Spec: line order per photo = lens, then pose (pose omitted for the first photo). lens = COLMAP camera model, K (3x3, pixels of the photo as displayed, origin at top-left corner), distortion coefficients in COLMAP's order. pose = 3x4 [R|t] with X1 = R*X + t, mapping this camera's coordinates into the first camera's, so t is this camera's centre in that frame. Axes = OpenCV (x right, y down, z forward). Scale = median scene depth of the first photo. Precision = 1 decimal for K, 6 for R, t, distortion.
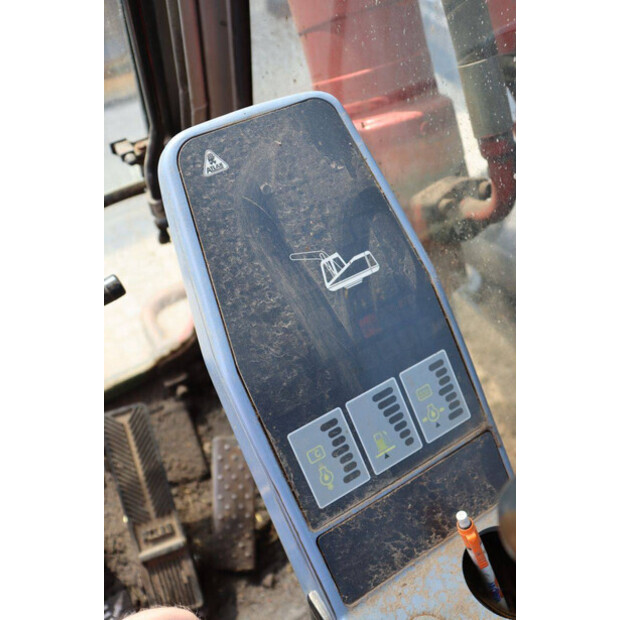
lens RADIAL K [[642.4, 0, 310.0], [0, 642.4, 310.0], [0, 0, 1]] dist [-0.045517, 0.012355]
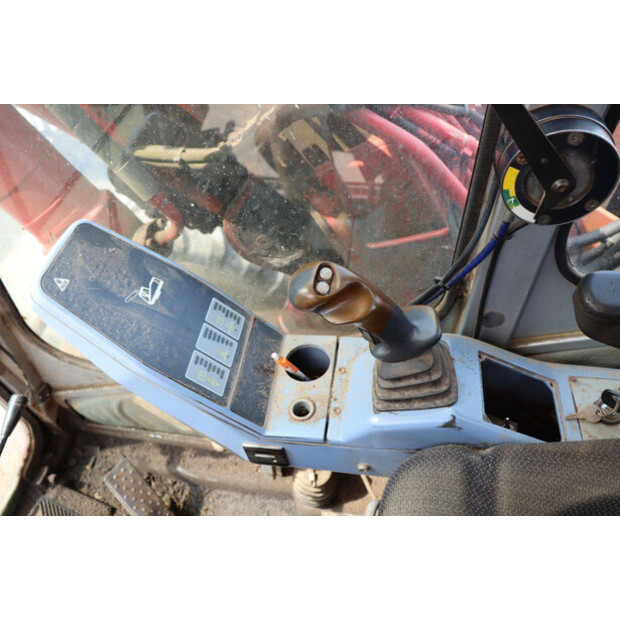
lens RADIAL K [[712.5, 0, 310.0], [0, 712.5, 310.0], [0, 0, 1]] dist [-0.015735, 0.002265]
pose [[0.650275, -0.567360, 0.505219, -0.718716], [0.605148, 0.788887, 0.107023, 0.038249], [-0.459281, 0.236137, 0.856329, -0.973060]]
